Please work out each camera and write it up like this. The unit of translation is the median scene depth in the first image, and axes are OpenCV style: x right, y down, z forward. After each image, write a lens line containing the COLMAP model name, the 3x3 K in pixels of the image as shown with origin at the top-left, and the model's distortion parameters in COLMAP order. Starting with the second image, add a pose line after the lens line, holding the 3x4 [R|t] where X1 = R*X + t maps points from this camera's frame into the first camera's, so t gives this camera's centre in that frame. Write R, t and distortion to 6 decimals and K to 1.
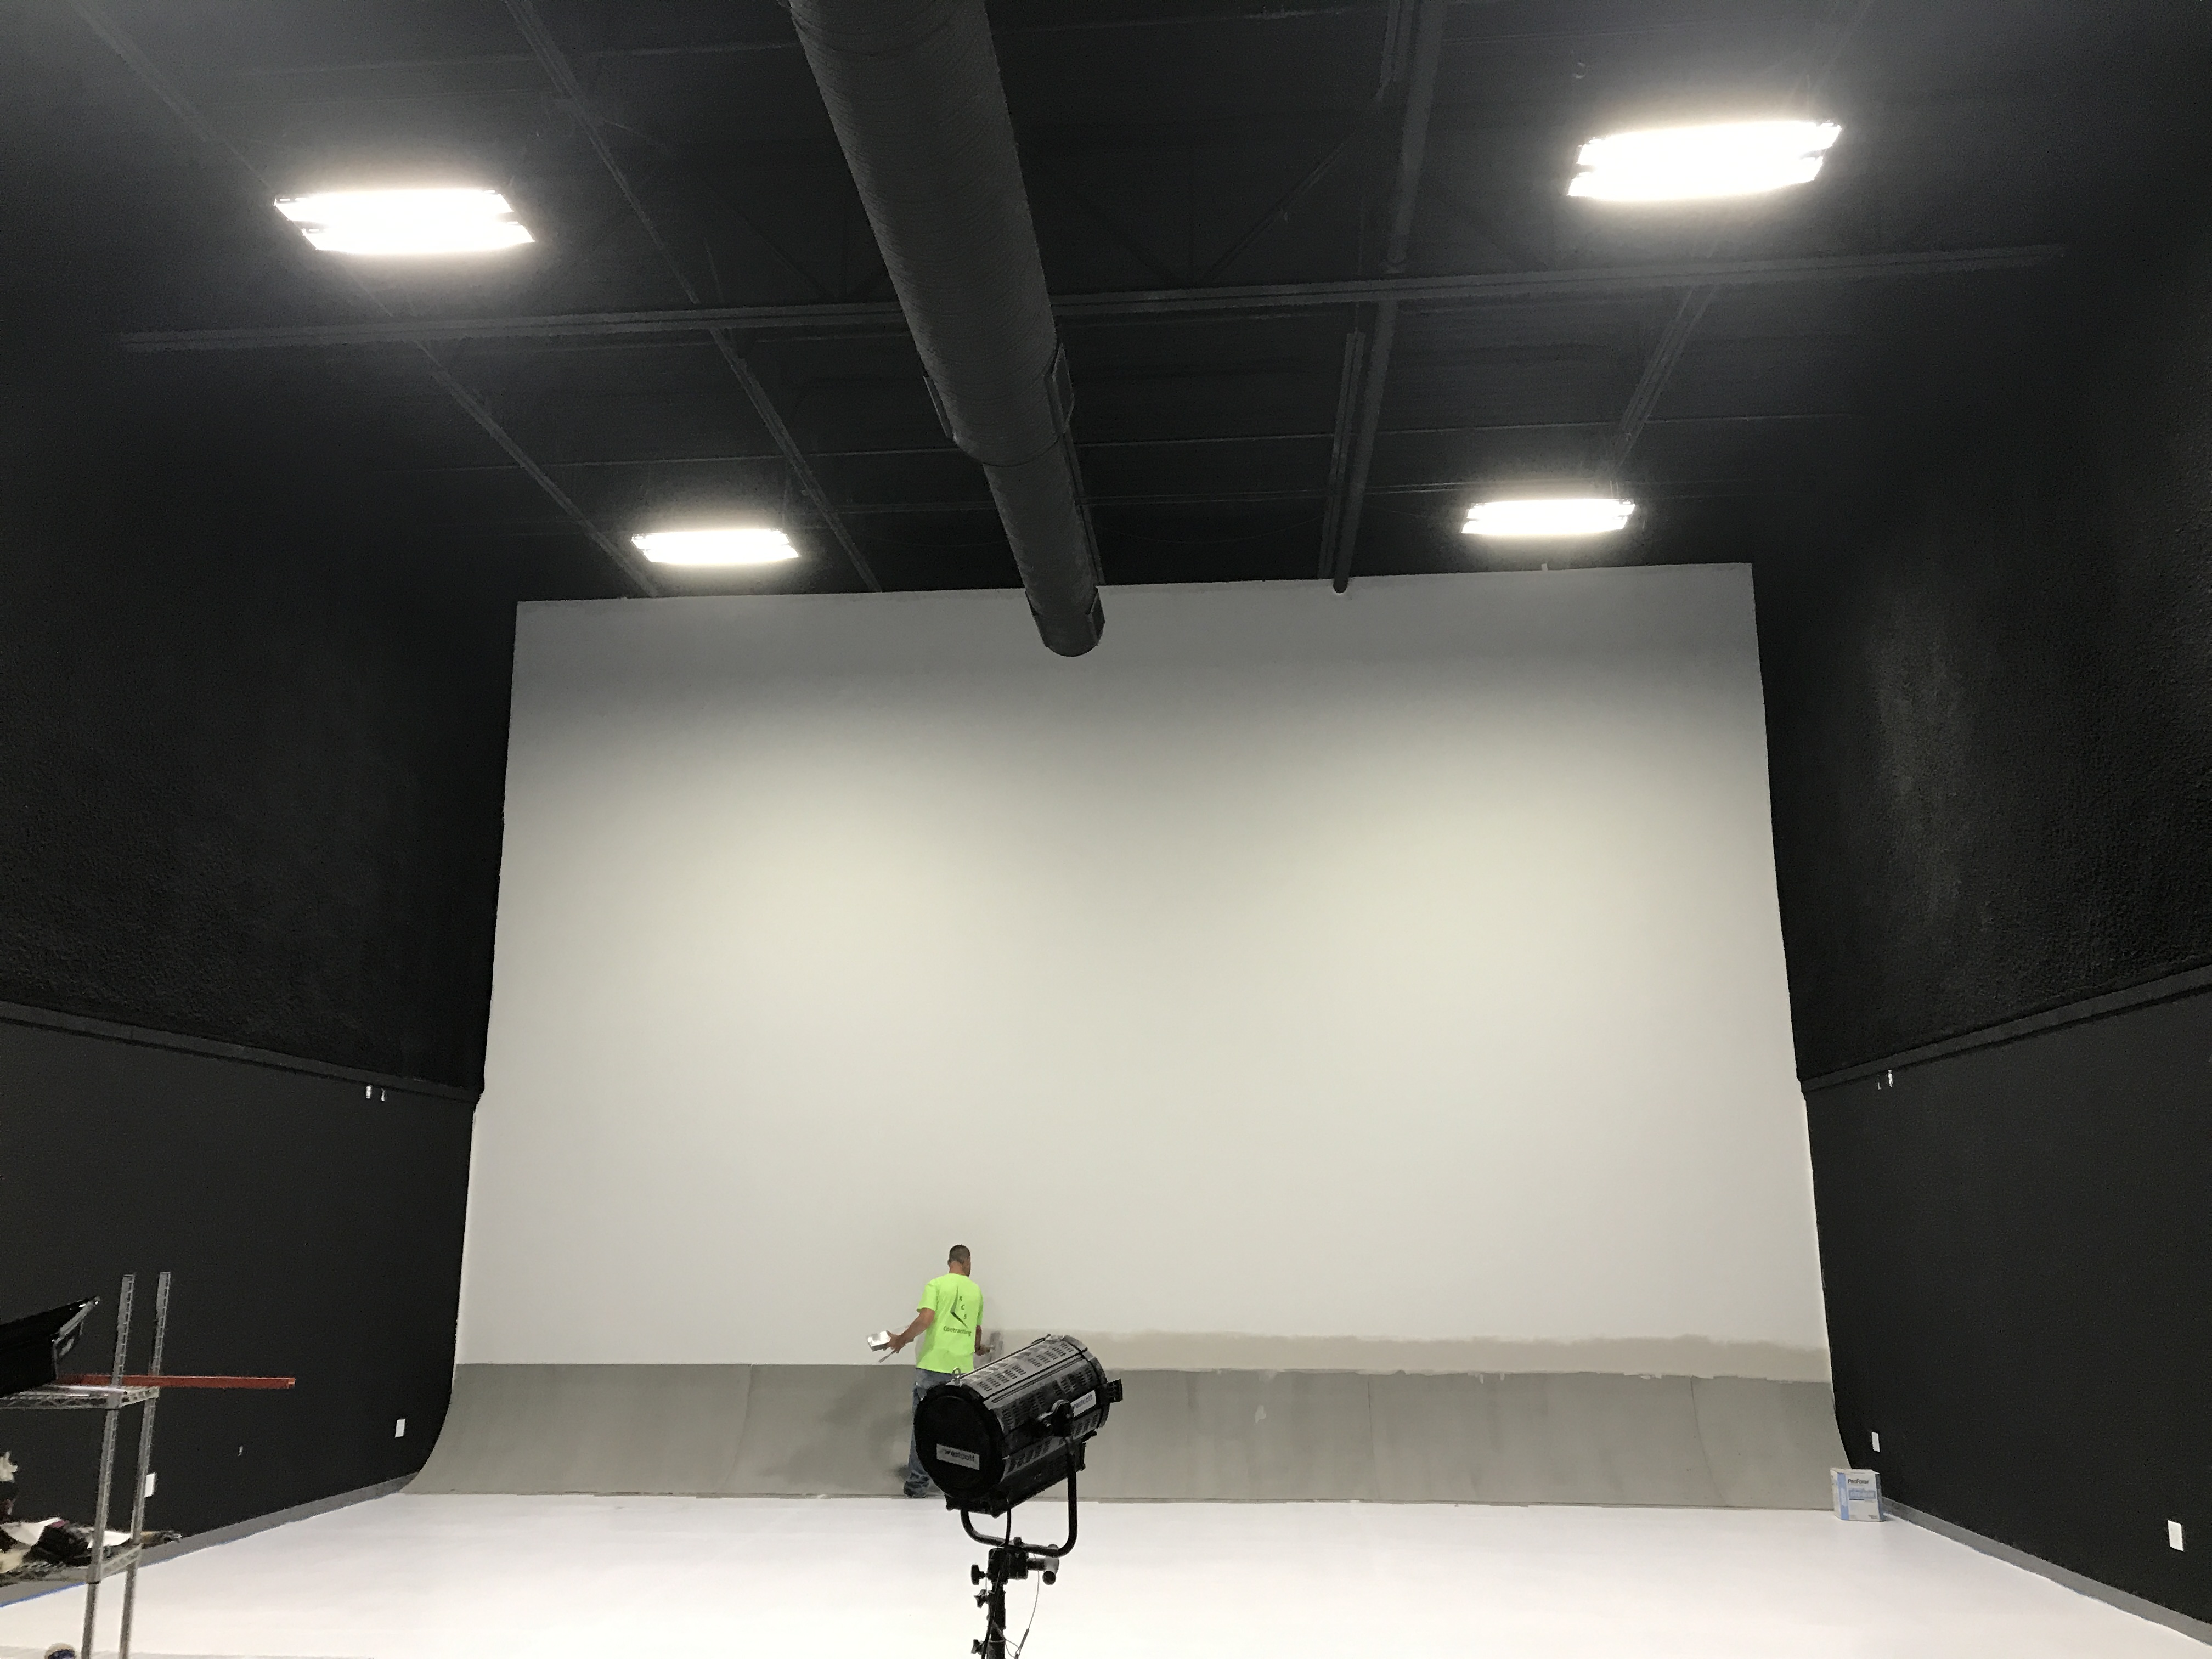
lens RADIAL K [[1826.7, 0, 1096.9], [0, 1826.7, 831.4], [0, 0, 1]] dist [0.036847, -0.014491]
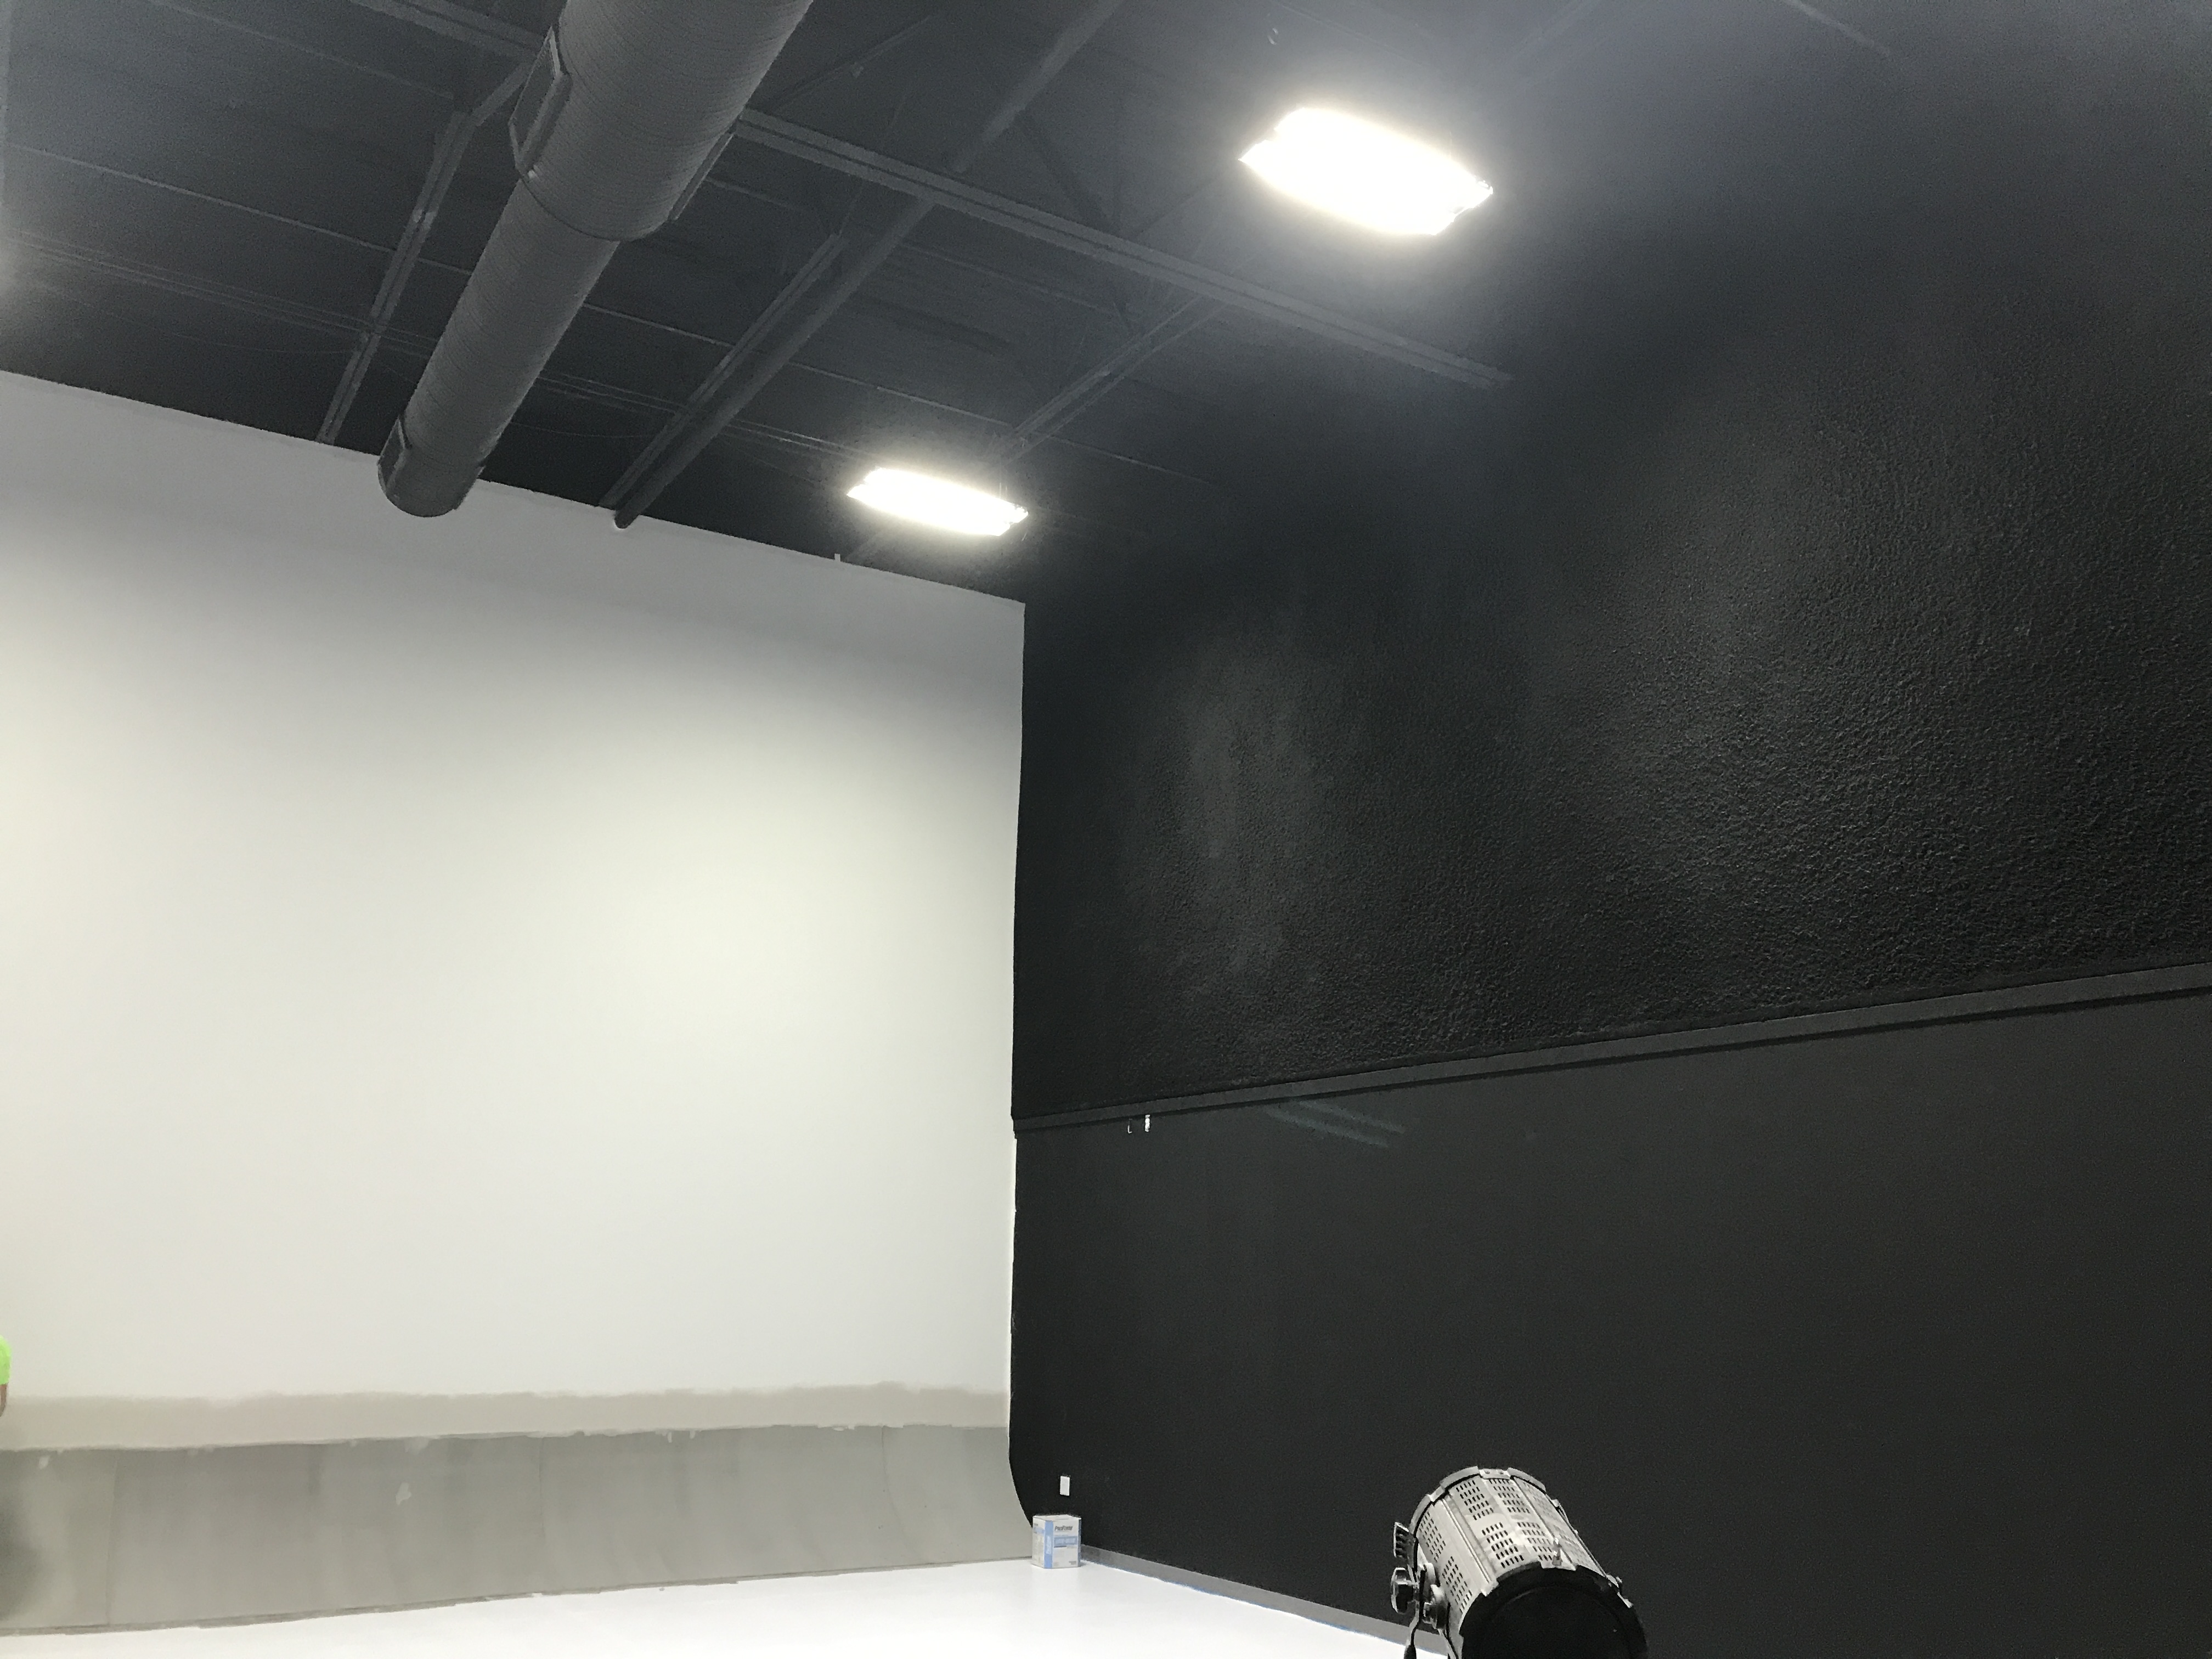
lens RADIAL K [[1826.7, 0, 1095.7], [0, 1826.7, 807.3], [0, 0, 1]] dist [0.036847, -0.014491]
pose [[0.808282, 0.157918, 0.567224, -0.252651], [-0.143251, 0.987158, -0.070699, 0.047991], [-0.571104, -0.024110, 0.820524, 0.243795]]
